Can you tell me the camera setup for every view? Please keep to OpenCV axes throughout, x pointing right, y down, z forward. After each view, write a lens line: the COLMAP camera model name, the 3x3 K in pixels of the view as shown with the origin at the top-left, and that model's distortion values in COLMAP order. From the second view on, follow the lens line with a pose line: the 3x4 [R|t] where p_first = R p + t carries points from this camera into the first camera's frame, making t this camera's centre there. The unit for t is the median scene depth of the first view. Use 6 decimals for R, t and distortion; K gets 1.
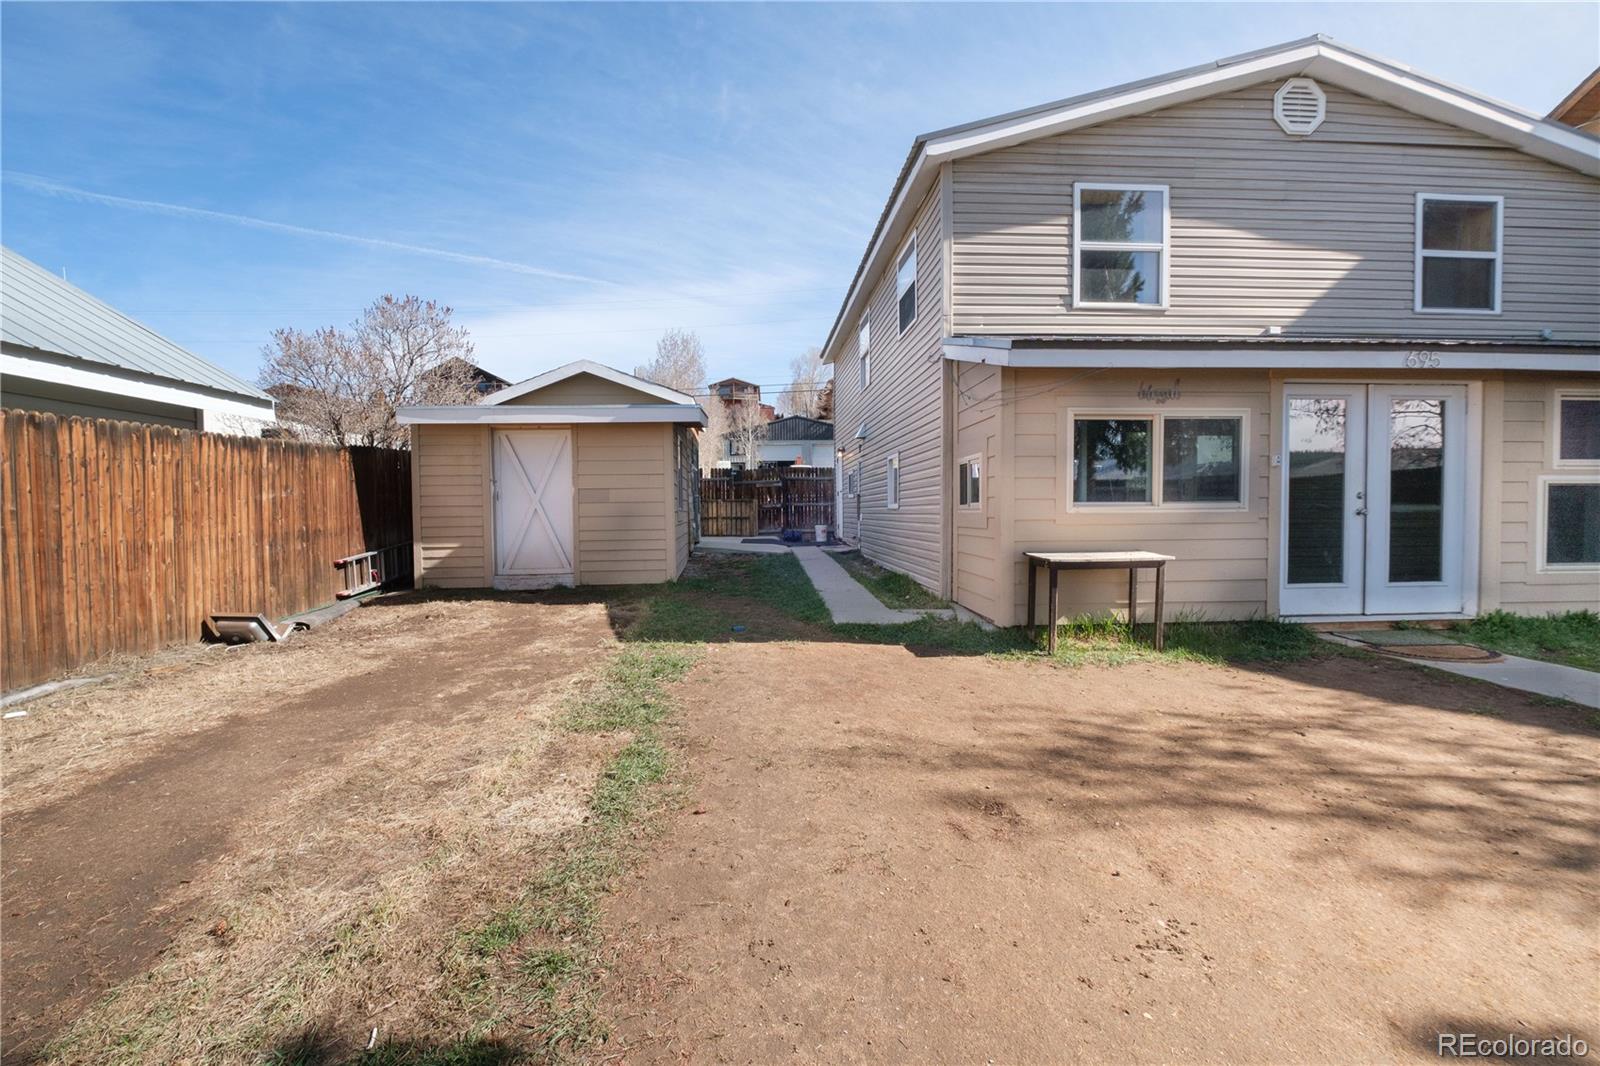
lens RADIAL K [[699.1, 0, 800.0], [0, 699.1, 533.0], [0, 0, 1]] dist [-0.004087, -0.001248]
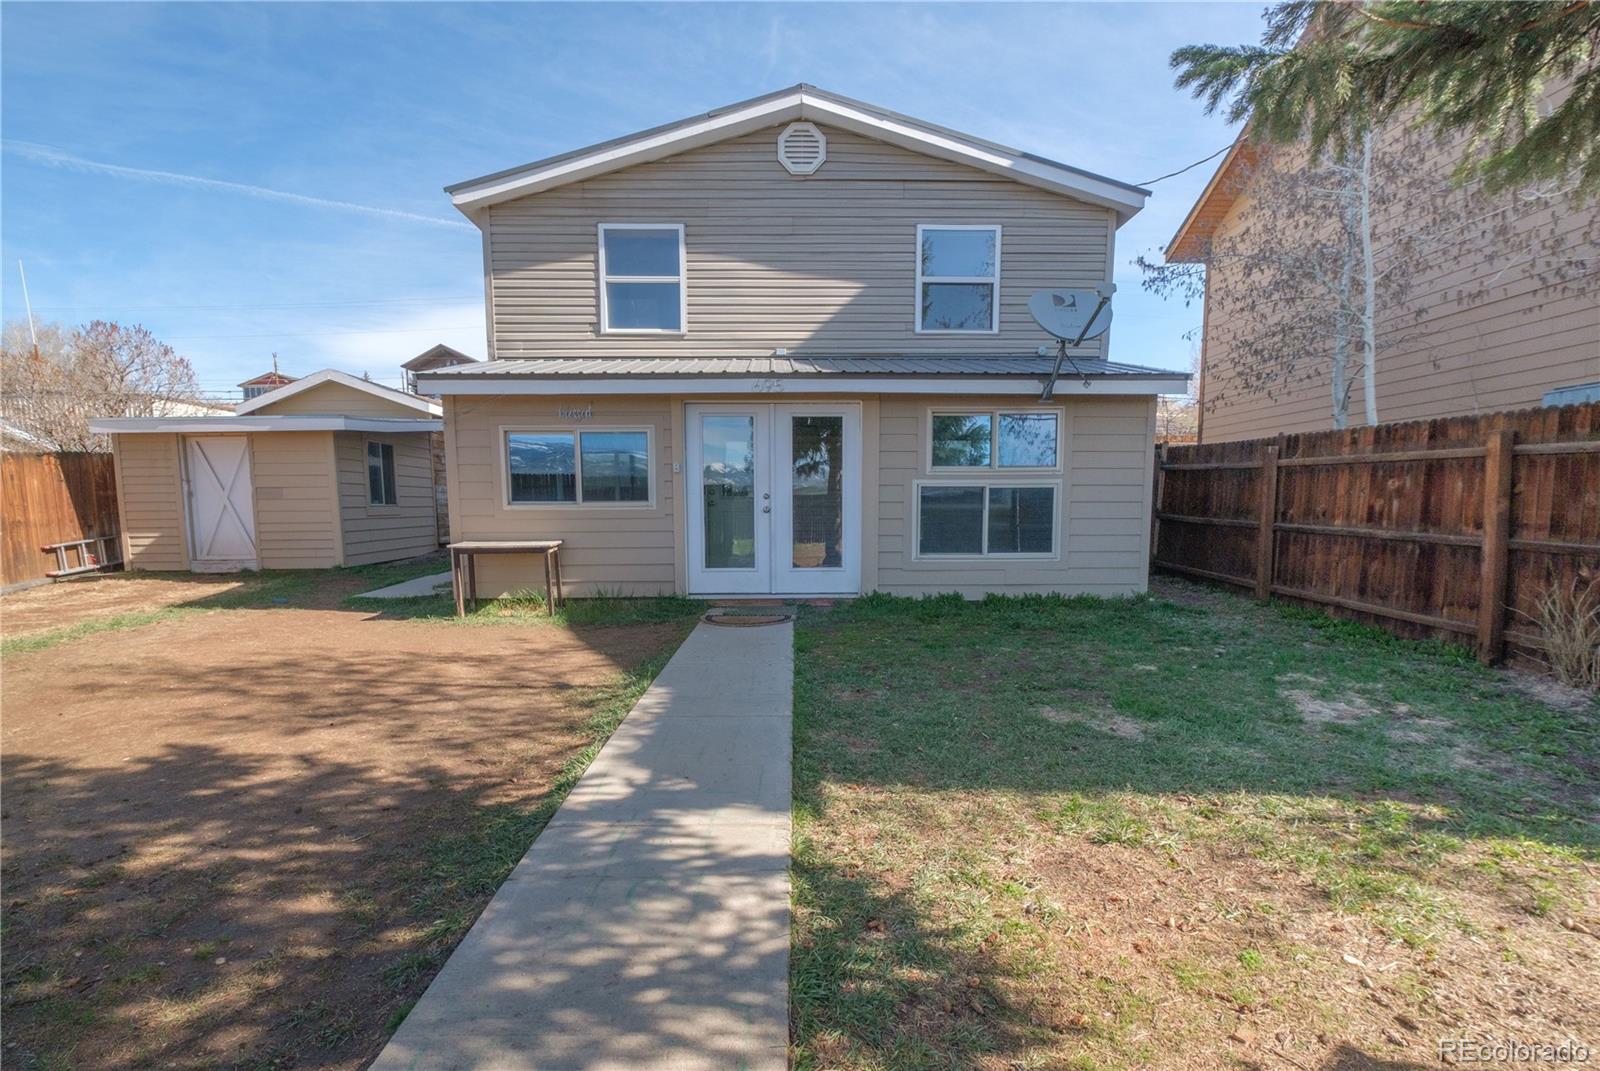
lens RADIAL K [[730.3, 0, 799.0], [0, 730.3, 586.4], [0, 0, 1]] dist [0.002953, -0.000199]
pose [[0.998697, 0.009181, -0.050209, 0.682146], [-0.005382, 0.997147, 0.075291, 0.005052], [0.050757, -0.074923, 0.995897, -0.204075]]
